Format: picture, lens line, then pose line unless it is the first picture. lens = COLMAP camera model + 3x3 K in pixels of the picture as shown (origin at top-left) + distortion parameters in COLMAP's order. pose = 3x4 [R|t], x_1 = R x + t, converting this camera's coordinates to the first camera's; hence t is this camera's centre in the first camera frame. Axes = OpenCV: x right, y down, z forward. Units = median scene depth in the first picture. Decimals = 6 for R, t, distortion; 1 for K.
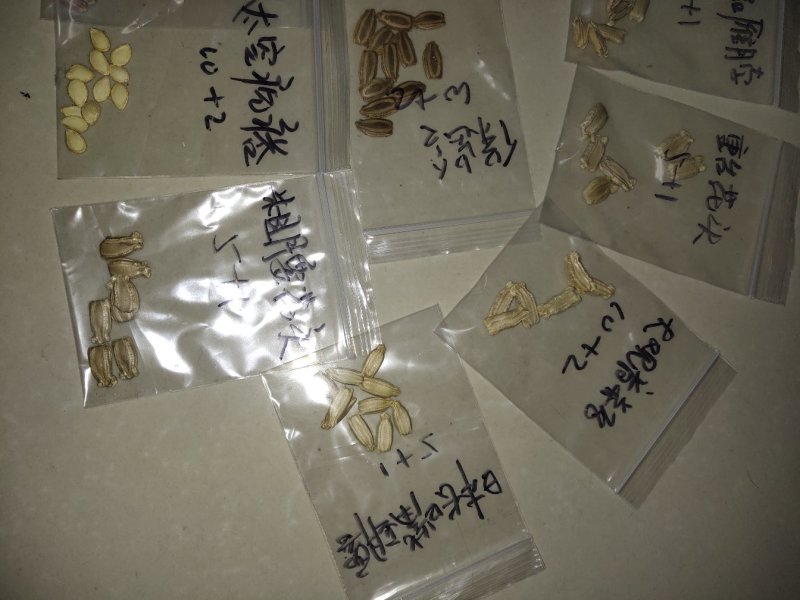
lens RADIAL K [[646.7, 0, 397.7], [0, 646.7, 307.3], [0, 0, 1]] dist [0.015870, -0.008113]
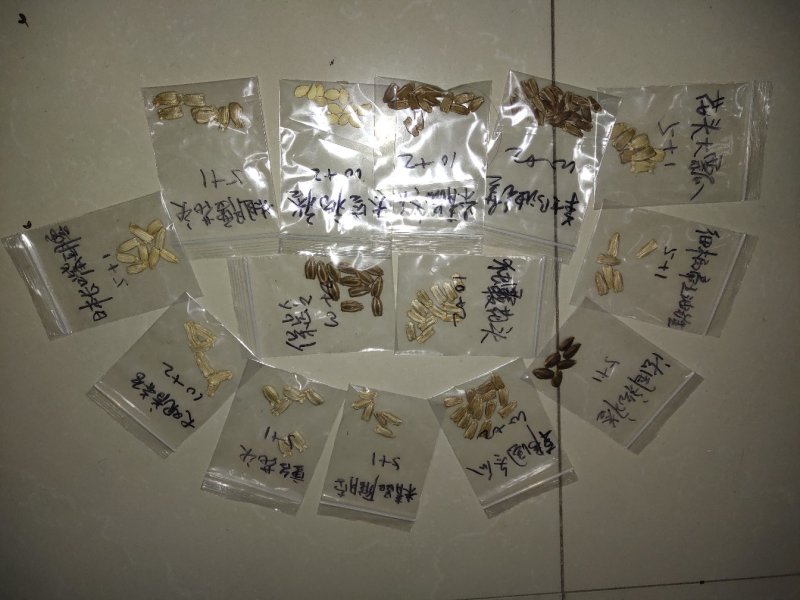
lens RADIAL K [[634.2, 0, 400.0], [0, 634.2, 300.0], [0, 0, 1]] dist [0.007732, 0.009873]
pose [[-0.093832, 0.986726, 0.132539, -0.192619], [-0.992986, -0.102372, 0.059145, -0.606199], [0.071928, -0.126060, 0.989412, -0.607071]]
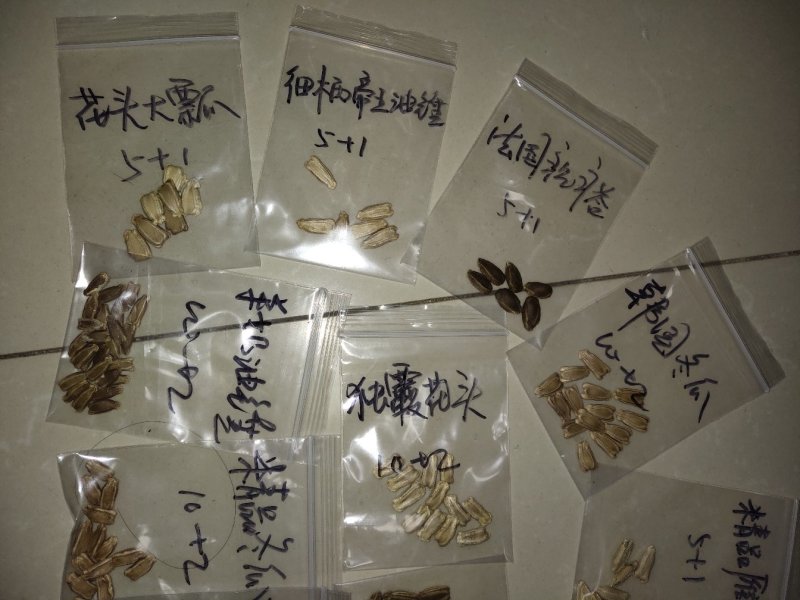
lens RADIAL K [[646.7, 0, 397.7], [0, 646.7, 307.3], [0, 0, 1]] dist [0.015870, -0.008113]
pose [[0.998747, 0.042935, -0.025729, -0.002457], [-0.041902, 0.998344, 0.039414, -0.952870], [0.027379, -0.038286, 0.998892, -0.004414]]
